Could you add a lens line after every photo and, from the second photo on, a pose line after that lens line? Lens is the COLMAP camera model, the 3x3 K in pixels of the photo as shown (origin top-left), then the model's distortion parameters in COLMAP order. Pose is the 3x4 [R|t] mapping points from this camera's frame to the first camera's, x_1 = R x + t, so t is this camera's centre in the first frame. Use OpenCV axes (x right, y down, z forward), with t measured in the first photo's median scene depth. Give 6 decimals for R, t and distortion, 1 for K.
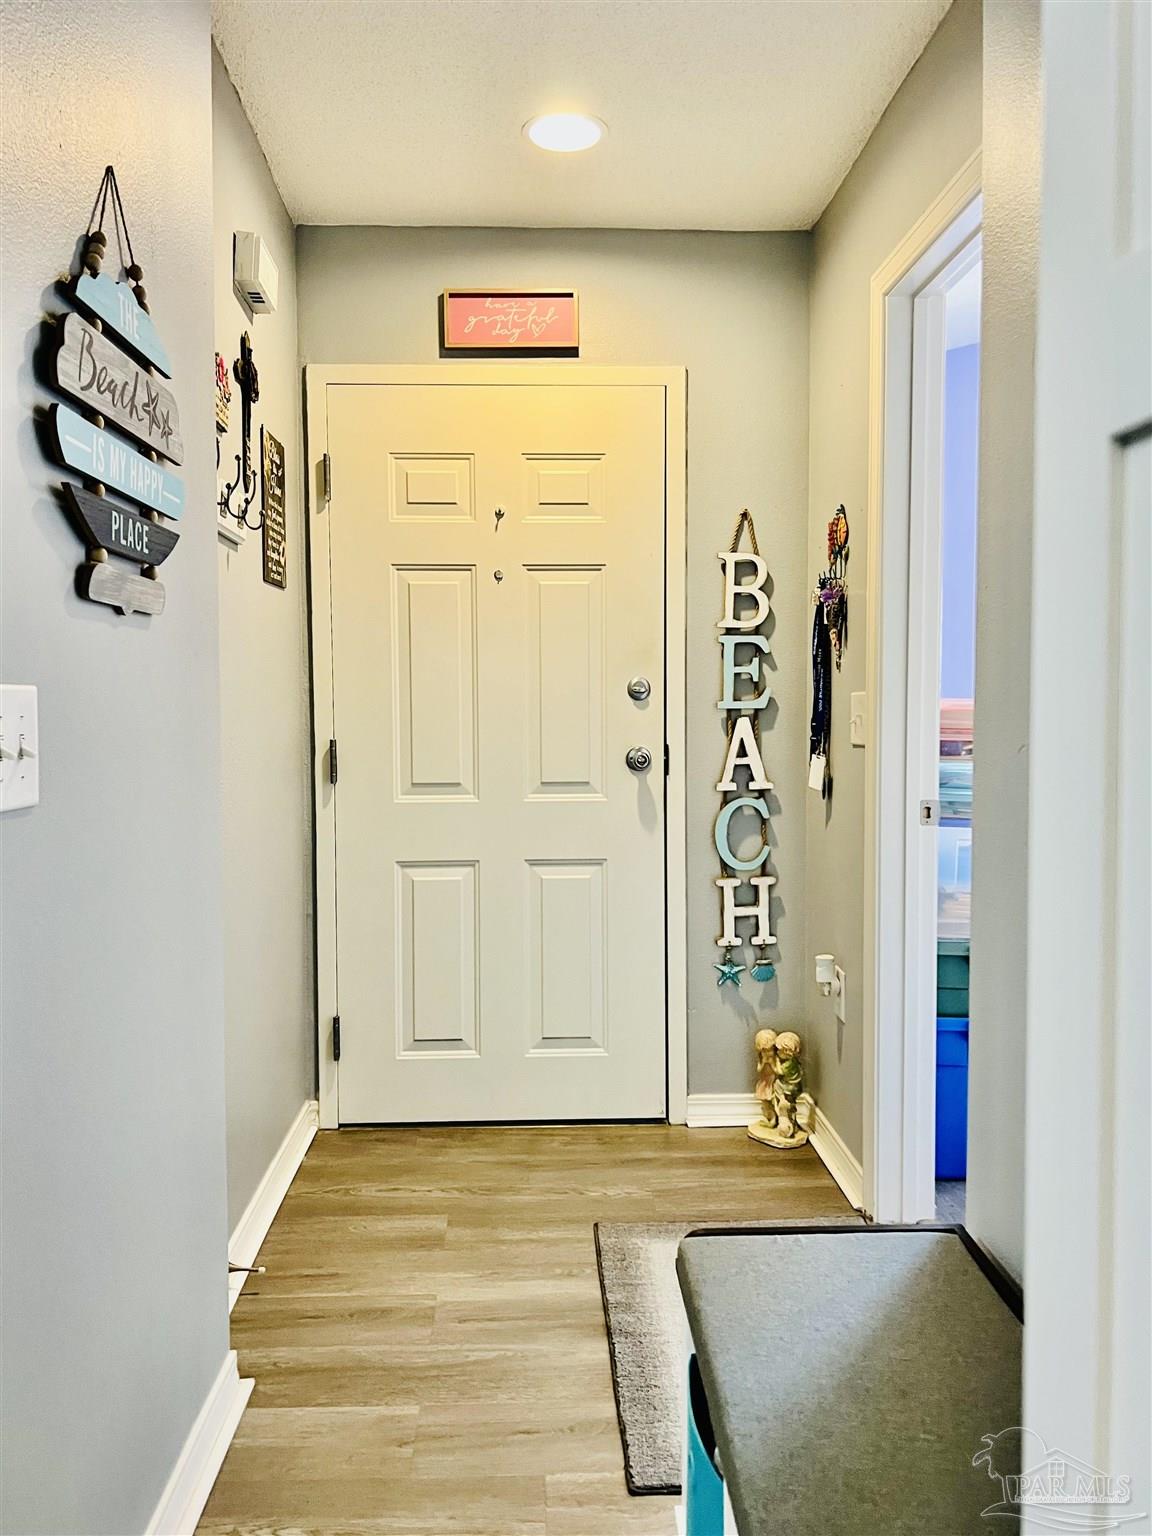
lens RADIAL K [[1160.0, 0, 586.5], [0, 1160.0, 732.7], [0, 0, 1]] dist [-0.028848, -0.009615]
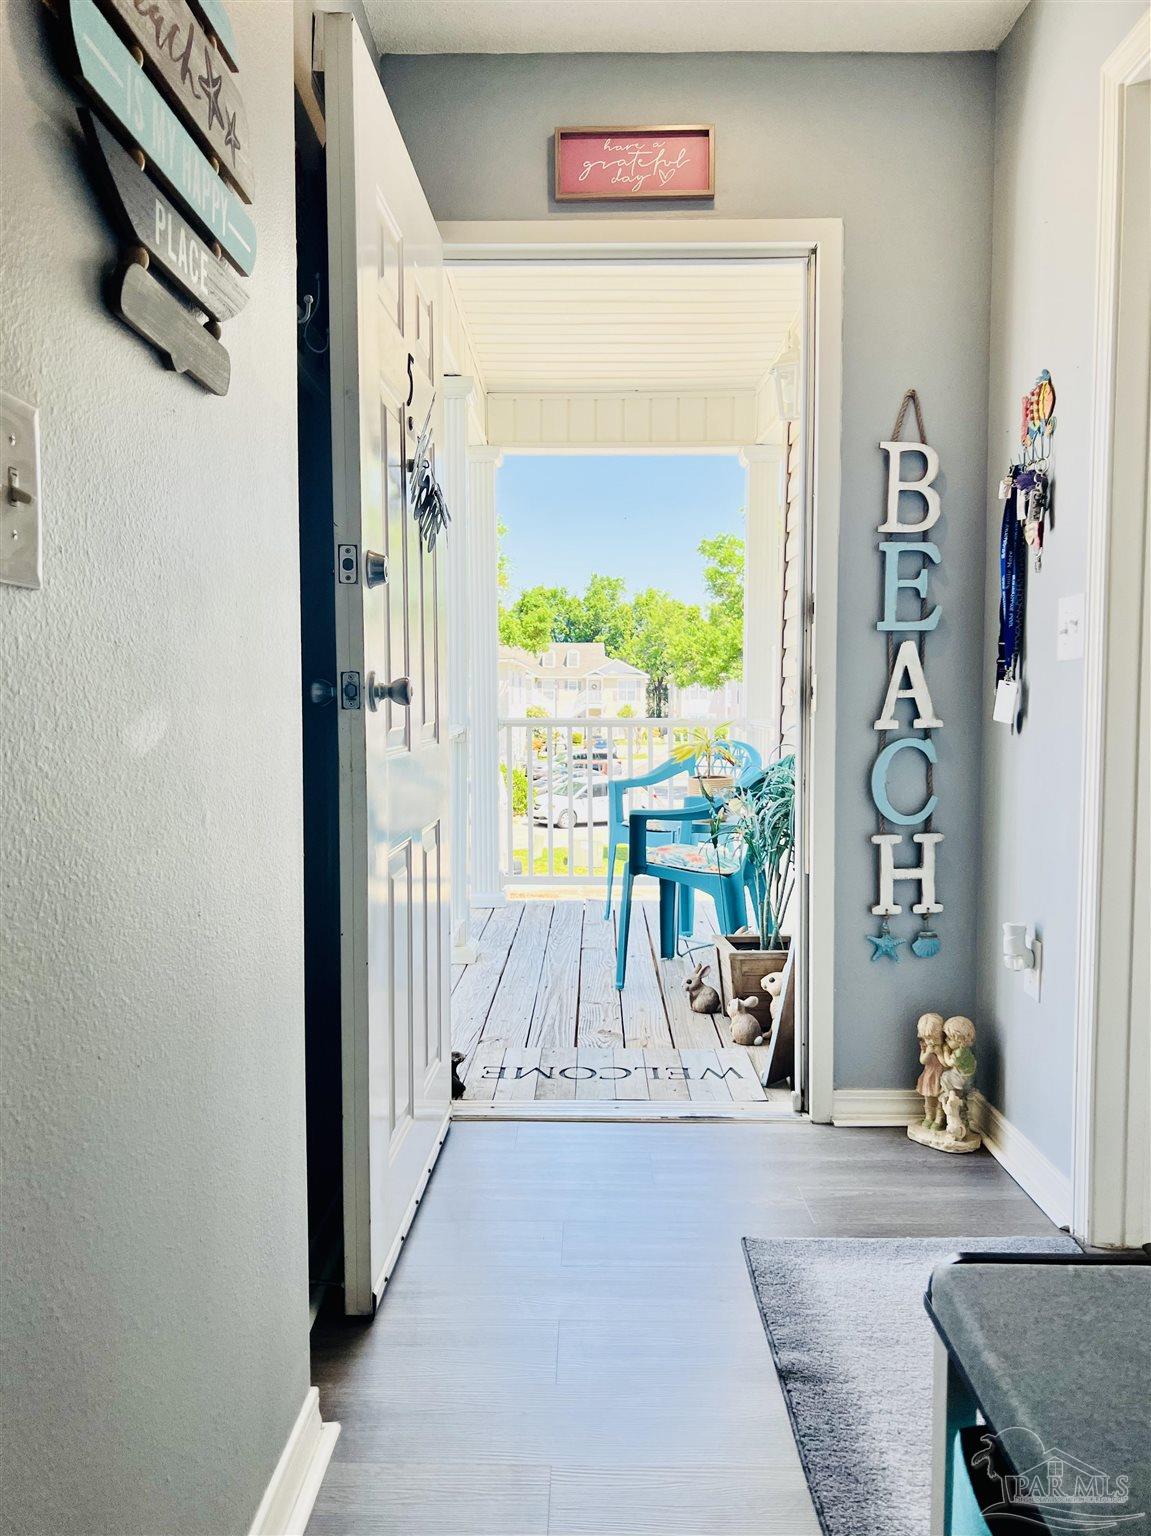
lens RADIAL K [[1160.0, 0, 572.8], [0, 1160.0, 770.0], [0, 0, 1]] dist [-0.028848, -0.009615]
pose [[0.998119, 0.005130, -0.061087, -0.054958], [-0.003714, 0.999722, 0.023267, 0.061259], [0.061189, -0.022996, 0.997861, 0.149822]]
